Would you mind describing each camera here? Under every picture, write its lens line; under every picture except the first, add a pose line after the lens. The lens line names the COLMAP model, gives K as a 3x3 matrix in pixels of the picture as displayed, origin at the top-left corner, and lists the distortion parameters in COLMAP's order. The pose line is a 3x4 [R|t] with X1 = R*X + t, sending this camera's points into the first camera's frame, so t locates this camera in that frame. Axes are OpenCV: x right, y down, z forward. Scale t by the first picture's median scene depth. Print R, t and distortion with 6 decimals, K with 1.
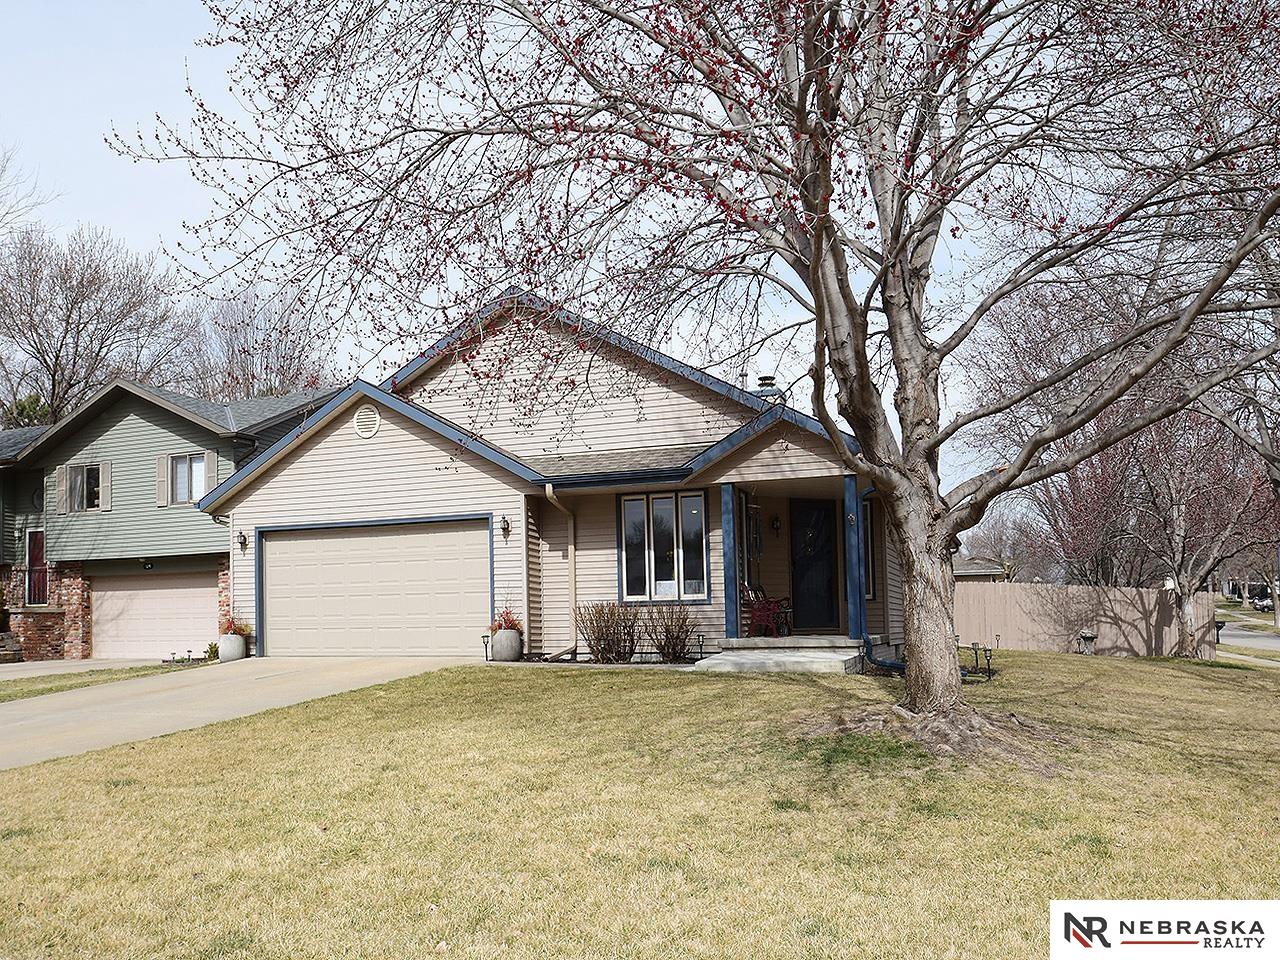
lens RADIAL K [[1040.7, 0, 640.0], [0, 1040.7, 575.3], [0, 0, 1]] dist [-0.049682, -0.005368]
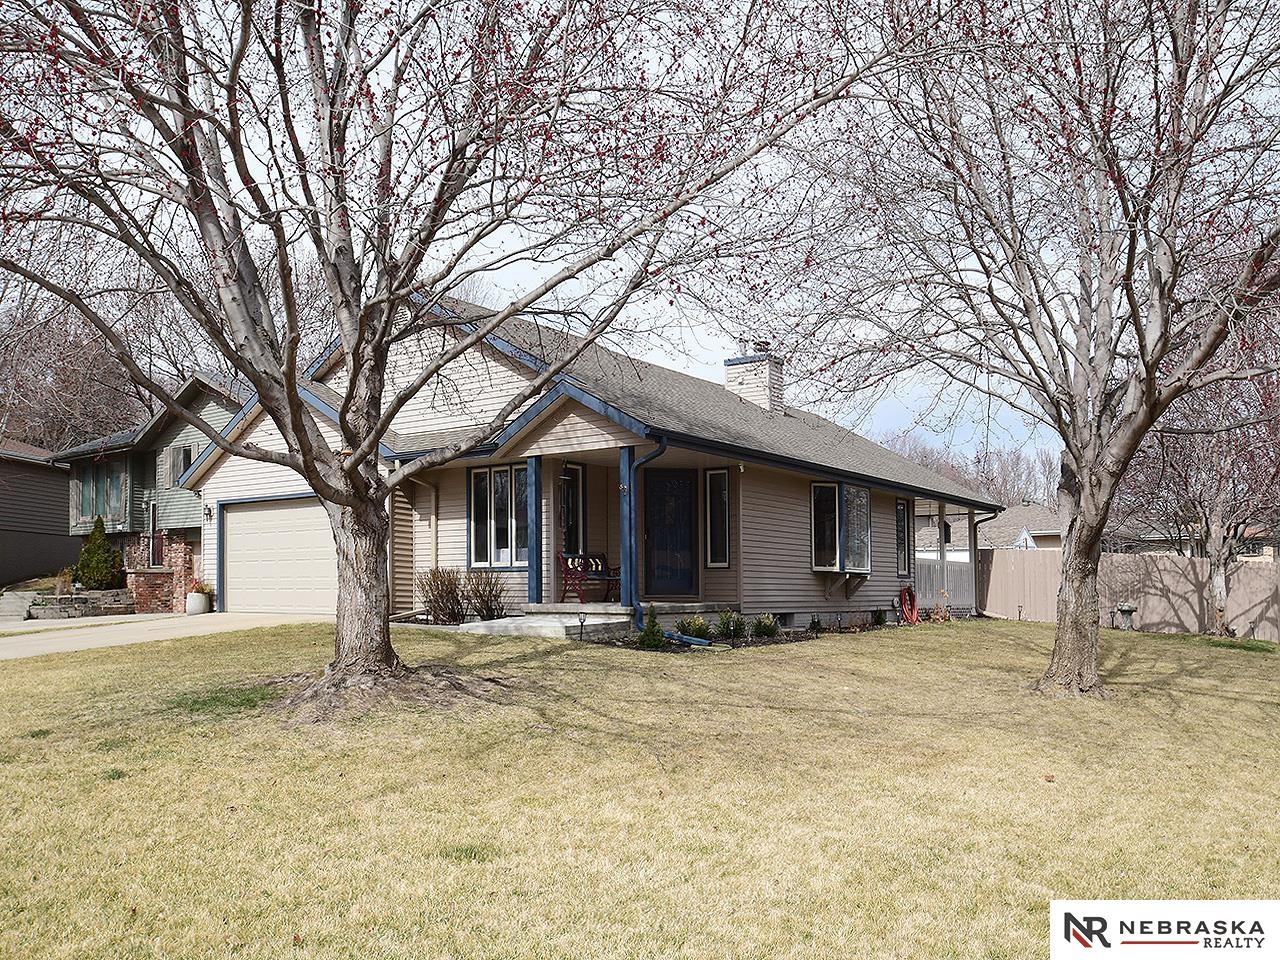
lens RADIAL K [[1040.7, 0, 640.0], [0, 1040.7, 575.3], [0, 0, 1]] dist [-0.049682, -0.005368]
pose [[0.962895, 0.010686, -0.269664, 0.442877], [-0.001099, 0.999363, 0.035677, -0.005519], [0.269874, -0.034057, 0.962293, 0.008453]]
